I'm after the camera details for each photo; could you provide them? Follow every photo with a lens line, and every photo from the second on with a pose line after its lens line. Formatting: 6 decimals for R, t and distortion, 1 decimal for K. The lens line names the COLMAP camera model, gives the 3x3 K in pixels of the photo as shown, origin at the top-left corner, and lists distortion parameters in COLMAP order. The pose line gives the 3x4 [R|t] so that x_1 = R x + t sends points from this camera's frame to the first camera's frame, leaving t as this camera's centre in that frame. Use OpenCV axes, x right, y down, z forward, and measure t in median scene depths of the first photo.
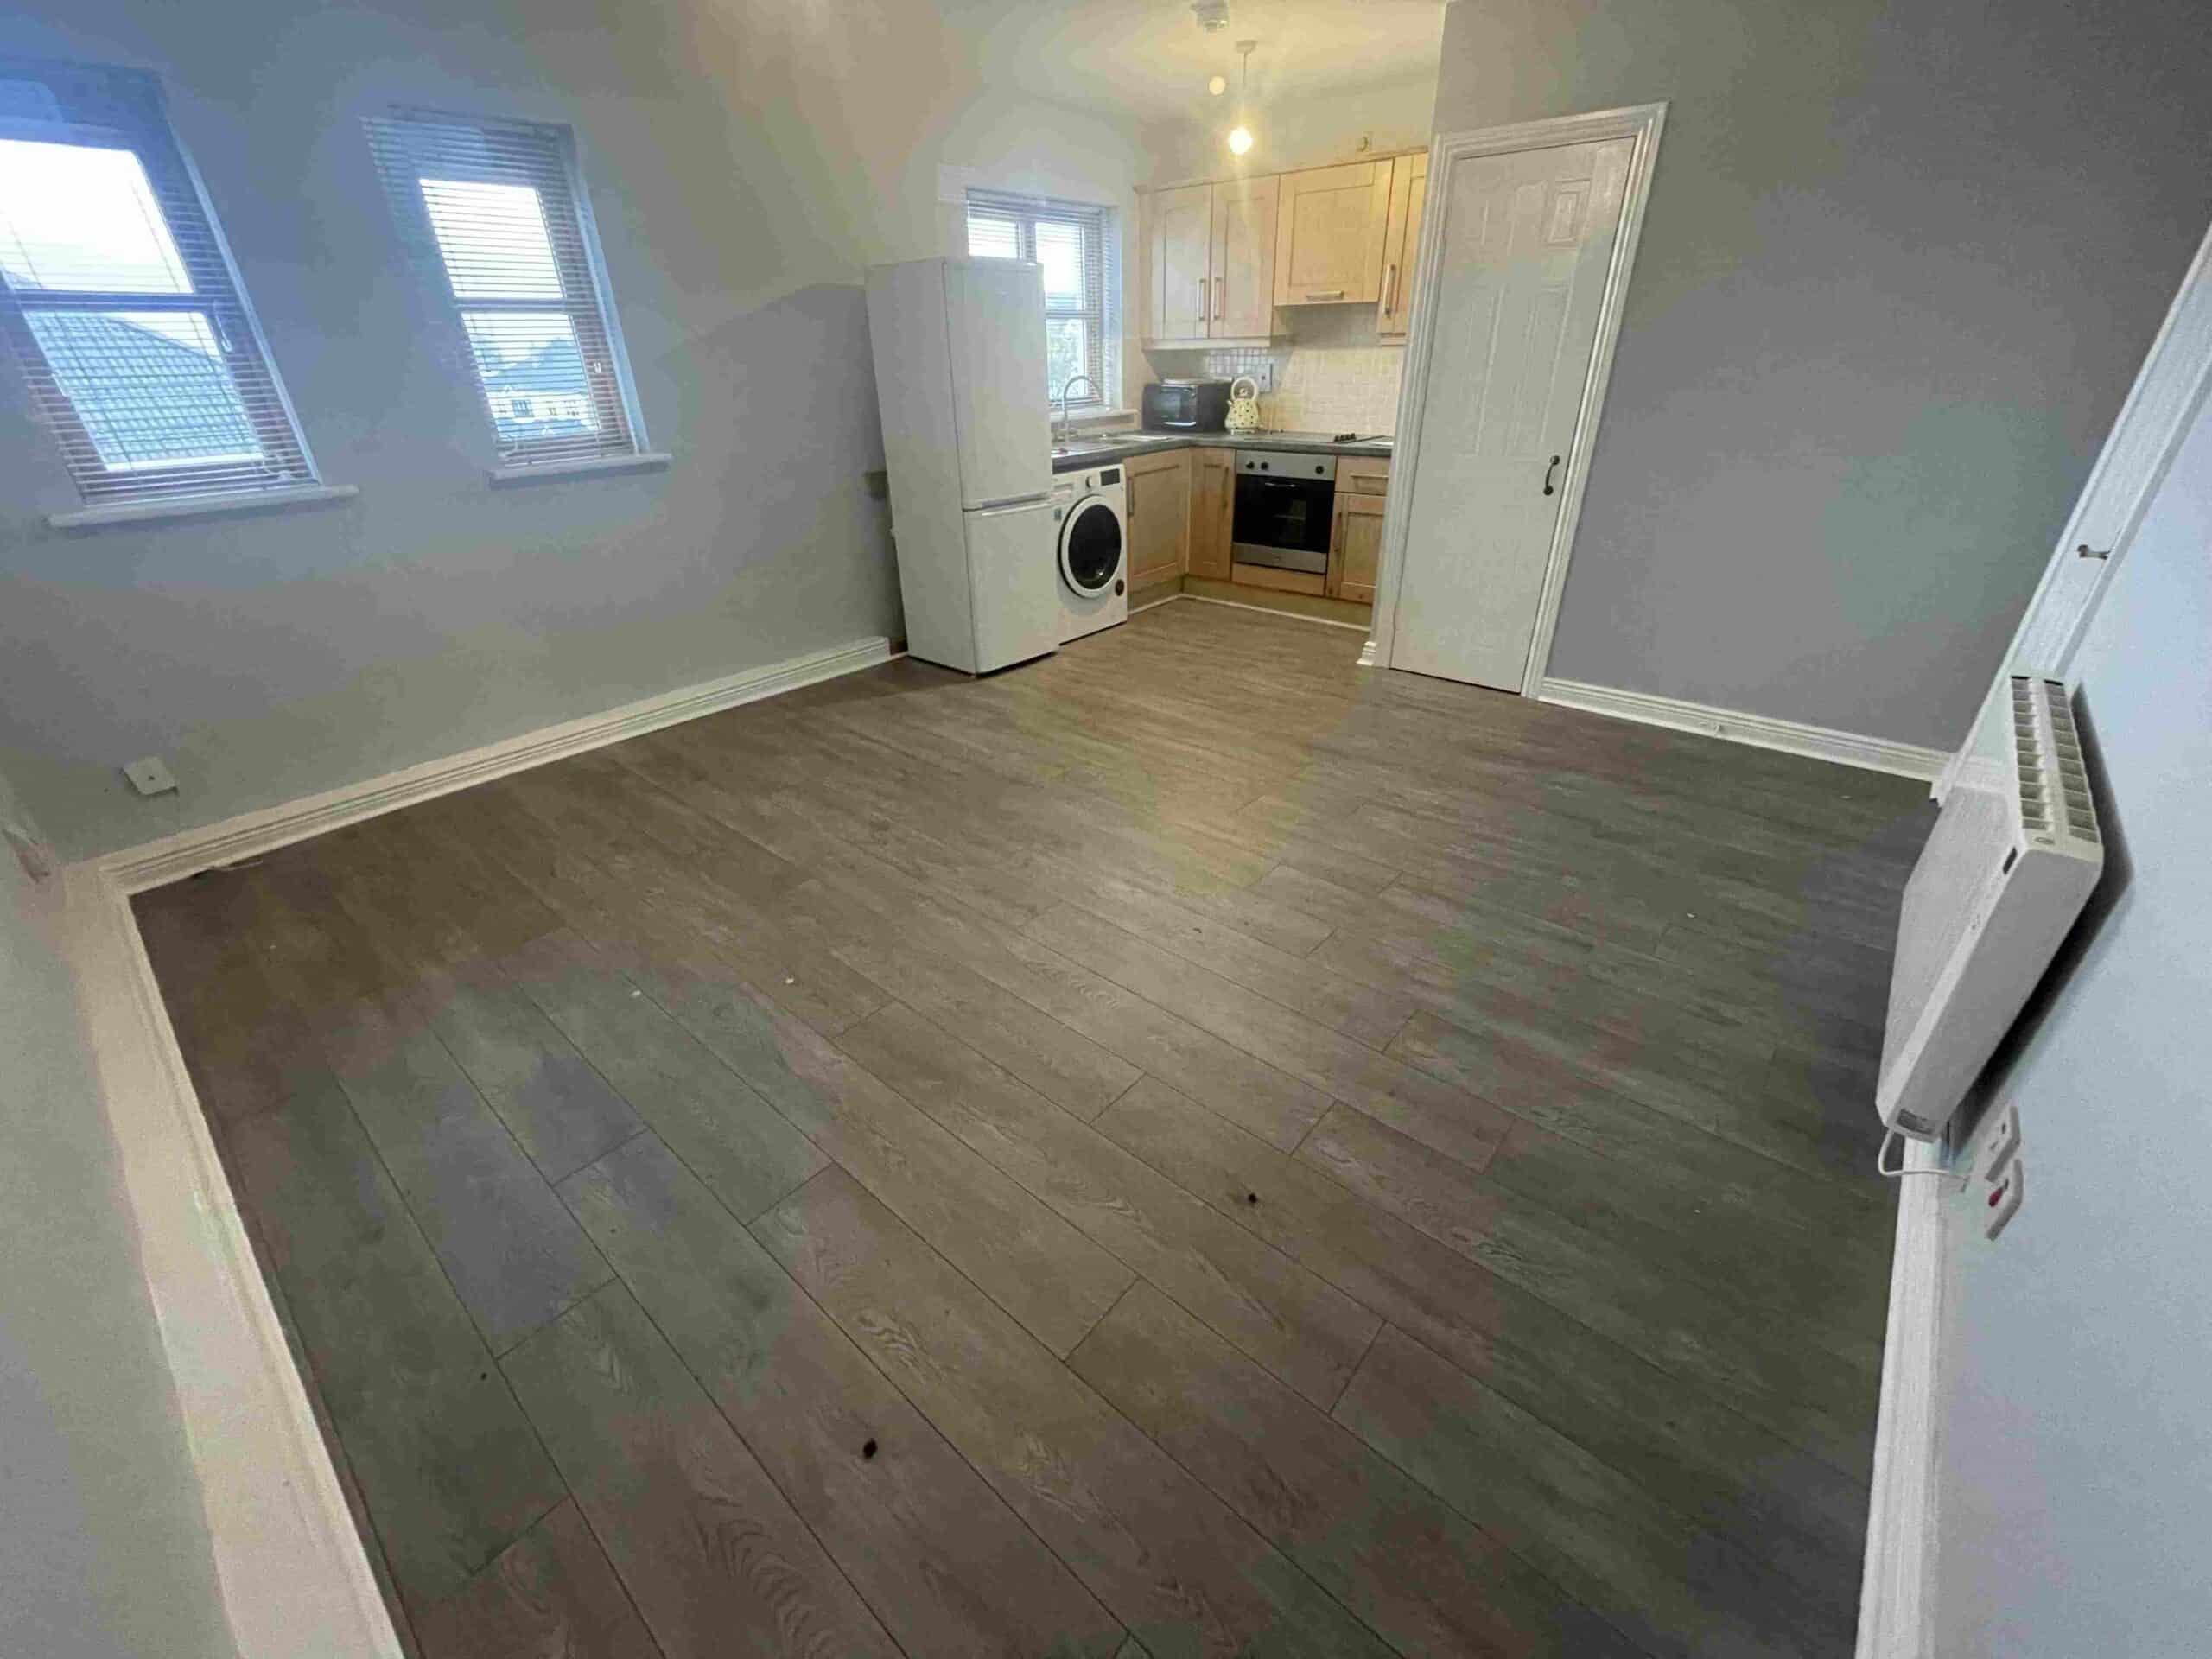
lens RADIAL K [[891.8, 0, 1100.0], [0, 891.8, 831.0], [0, 0, 1]] dist [-0.002025, -0.000093]
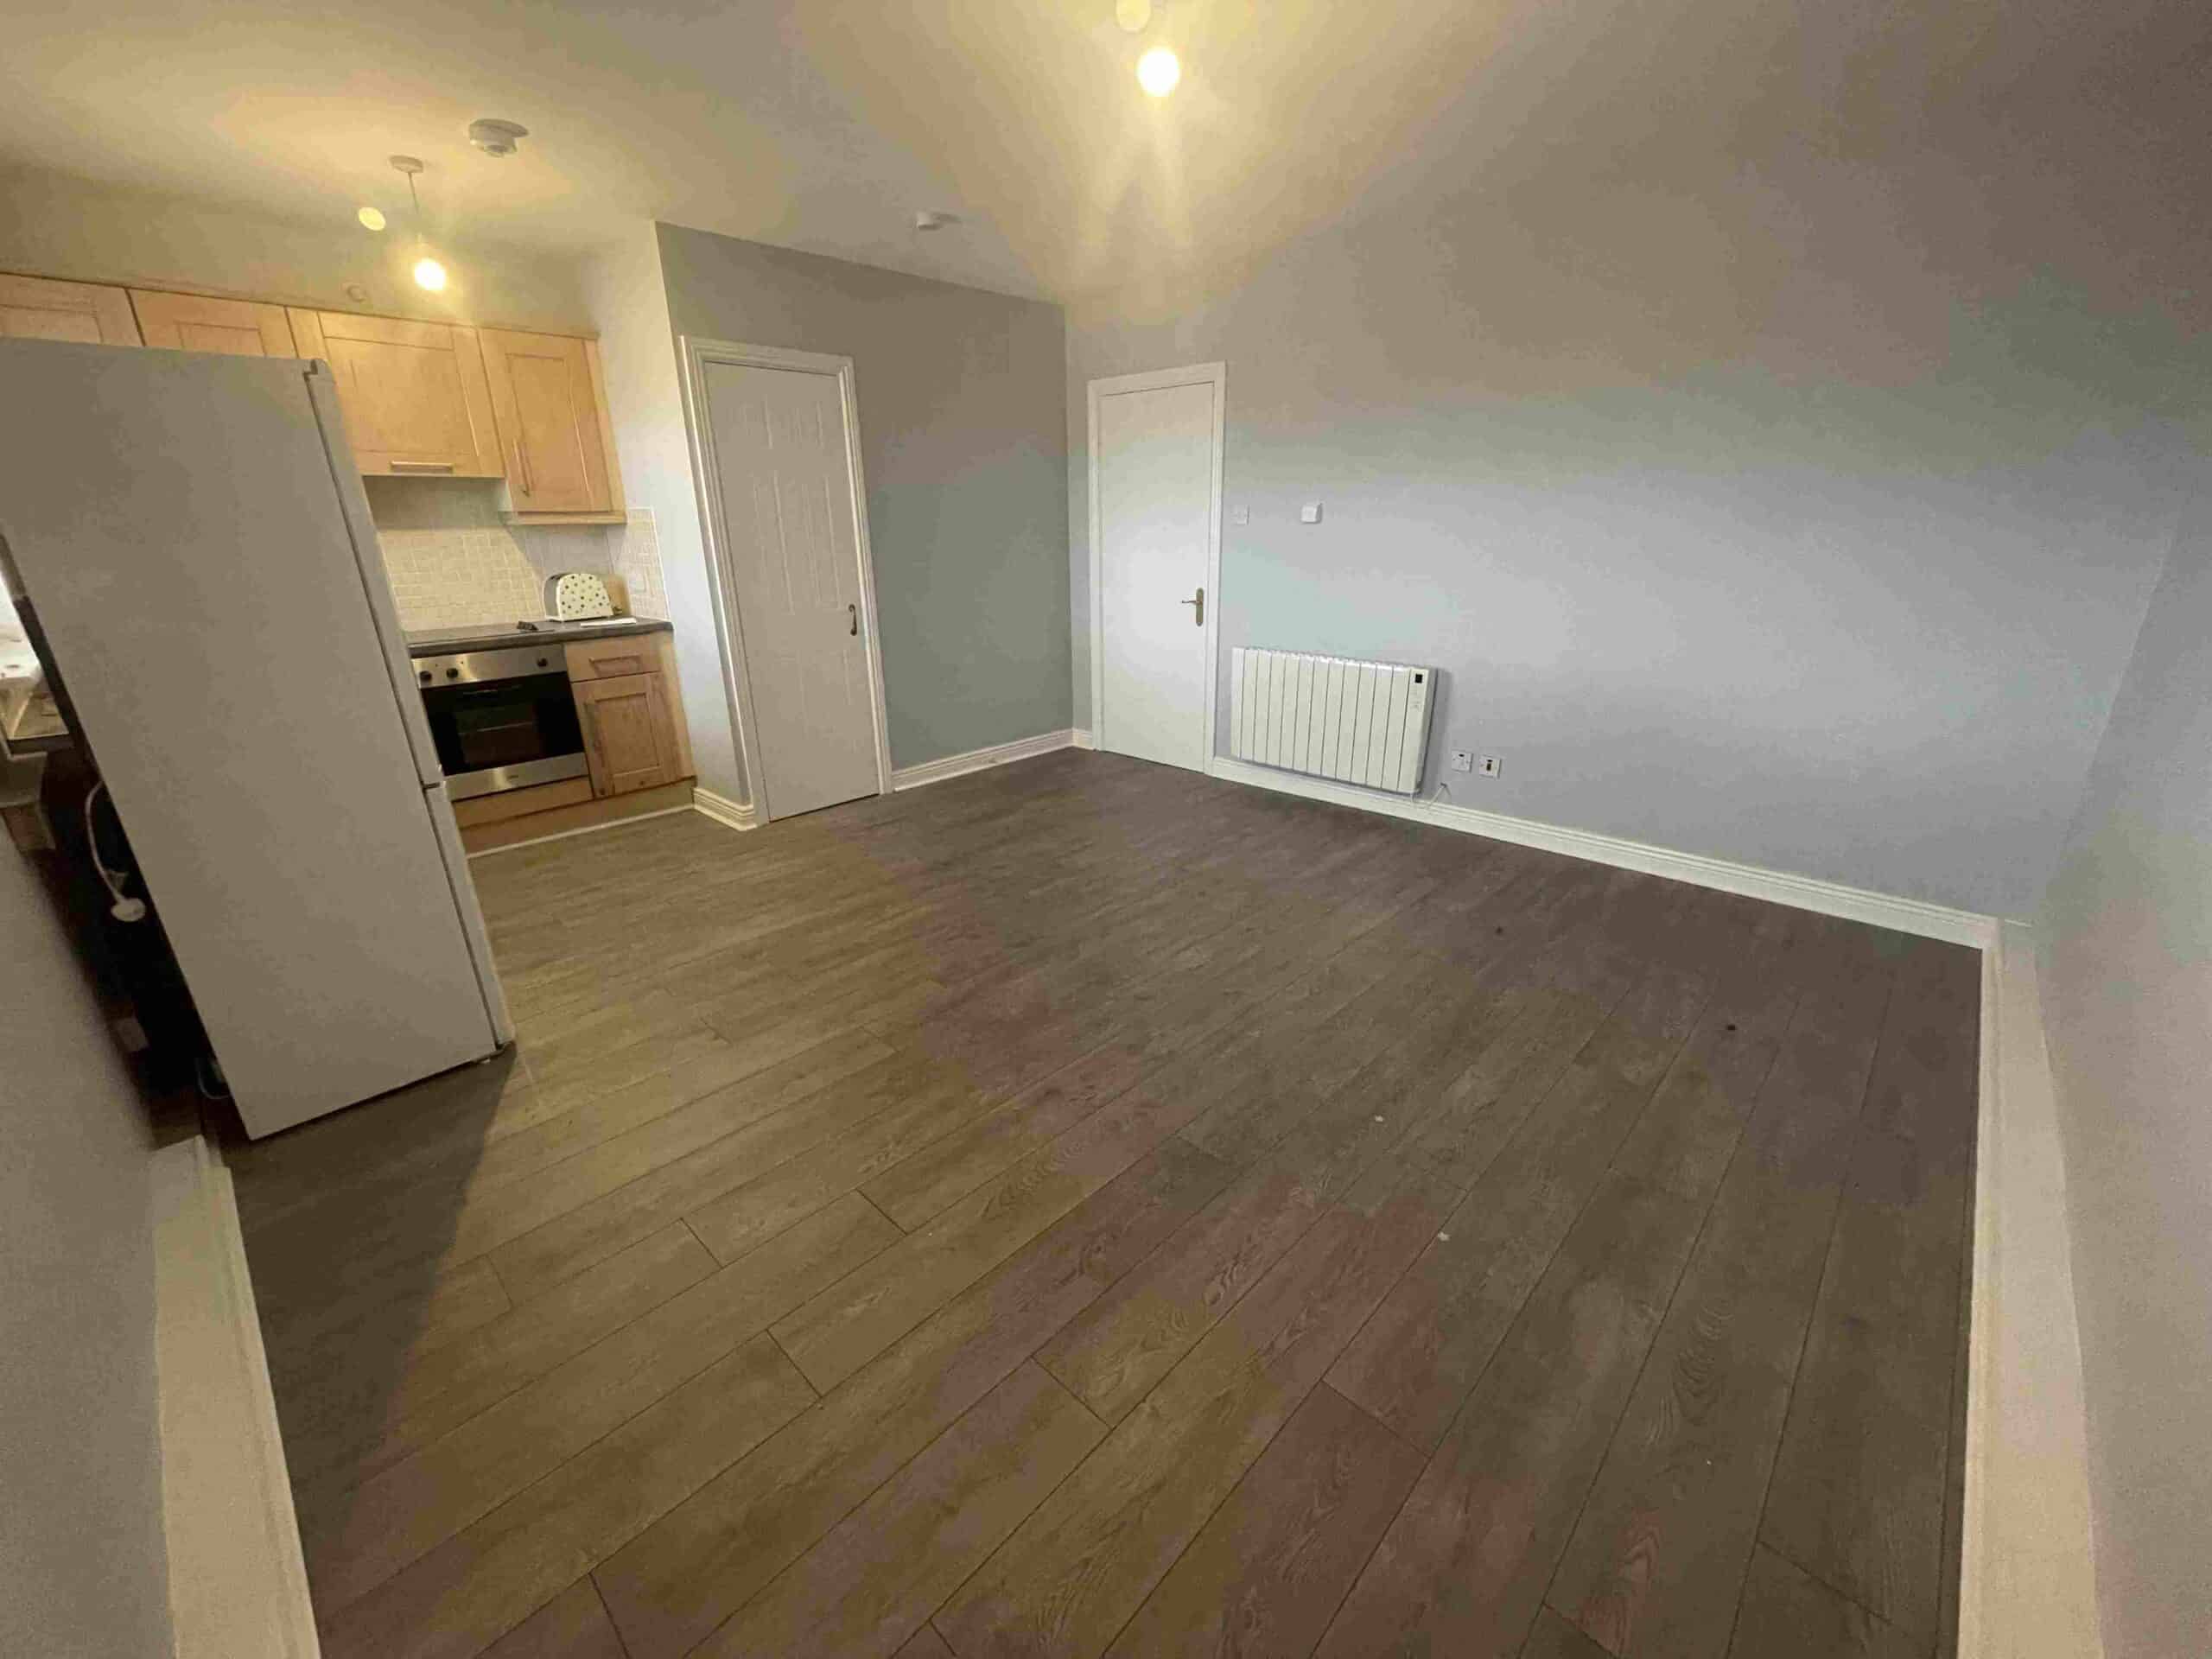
lens RADIAL K [[891.8, 0, 1100.0], [0, 891.8, 831.0], [0, 0, 1]] dist [-0.002025, -0.000093]
pose [[0.052059, -0.317663, 0.946773, -0.535239], [0.485722, 0.836417, 0.253929, -0.219229], [-0.872562, 0.446650, 0.197839, 0.425542]]
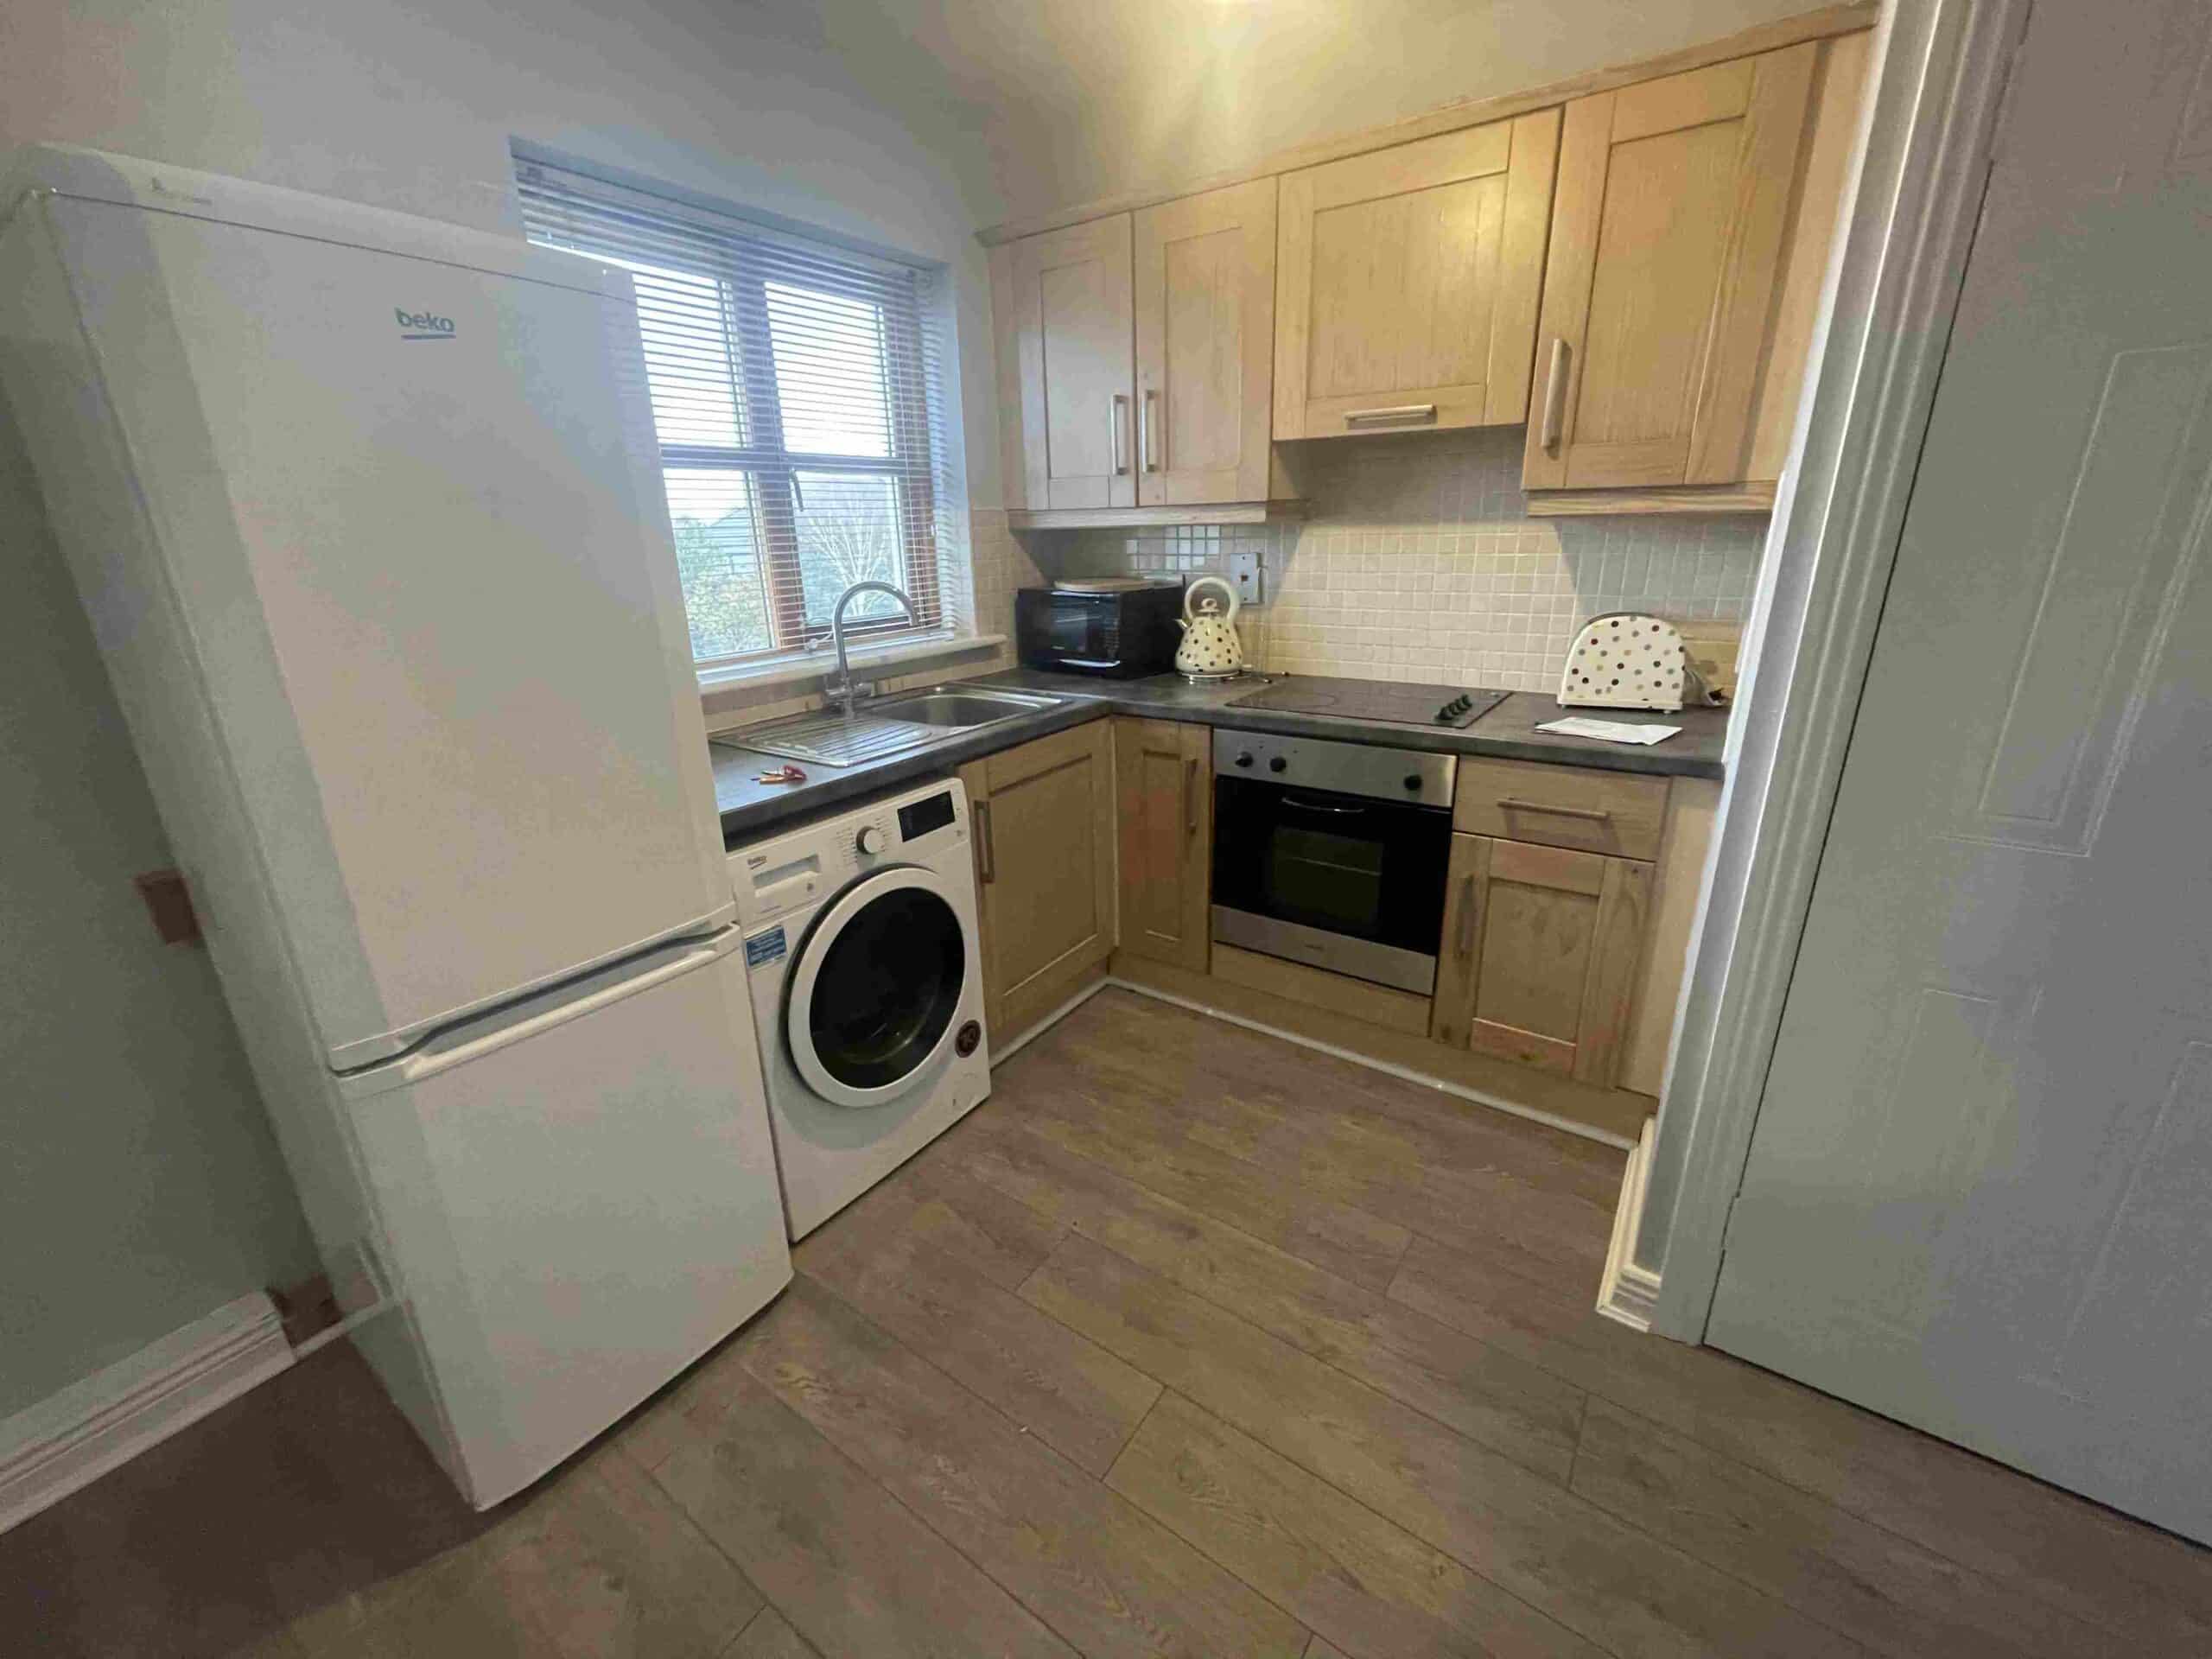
lens RADIAL K [[891.8, 0, 1100.0], [0, 891.8, 831.0], [0, 0, 1]] dist [-0.002025, -0.000093]
pose [[0.995609, -0.034945, 0.086845, 0.052289], [0.049192, 0.984601, -0.167755, -0.299287], [-0.079645, 0.171291, 0.981996, 0.557139]]
